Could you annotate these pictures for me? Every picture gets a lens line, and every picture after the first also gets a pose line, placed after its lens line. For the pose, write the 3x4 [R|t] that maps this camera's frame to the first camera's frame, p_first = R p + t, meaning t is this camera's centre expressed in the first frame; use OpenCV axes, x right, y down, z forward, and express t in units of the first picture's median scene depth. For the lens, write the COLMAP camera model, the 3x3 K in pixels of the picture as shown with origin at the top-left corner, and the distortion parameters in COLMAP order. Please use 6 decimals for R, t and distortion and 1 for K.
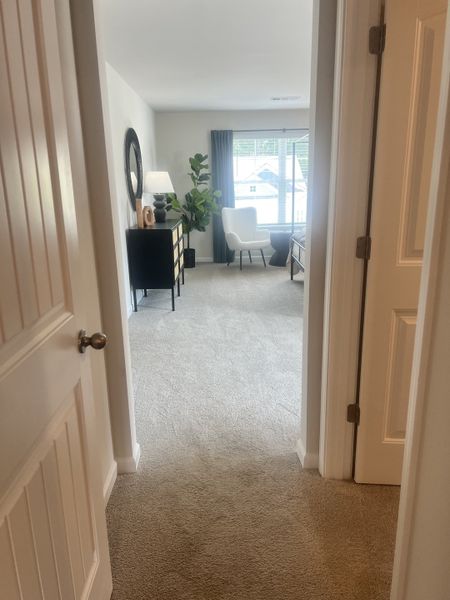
lens RADIAL K [[449.6, 0, 224.6], [0, 449.6, 300.6], [0, 0, 1]] dist [0.032287, -0.012931]
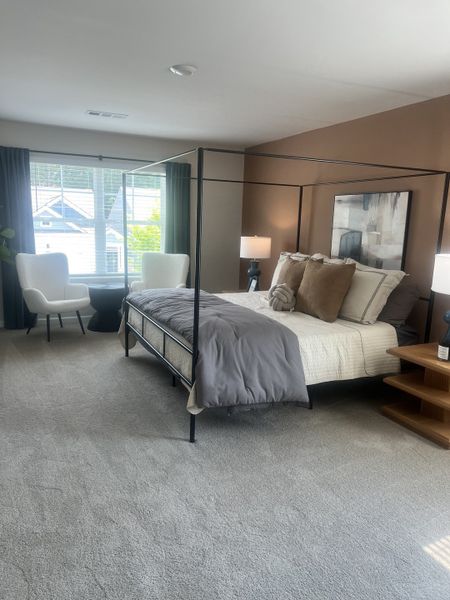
lens RADIAL K [[449.6, 0, 225.7], [0, 449.6, 299.5], [0, 0, 1]] dist [0.032287, -0.012931]
pose [[0.904630, -0.029792, 0.425155, -0.013300], [0.062144, 0.996113, -0.062425, -0.073874], [-0.421643, 0.082893, 0.902965, 0.234335]]
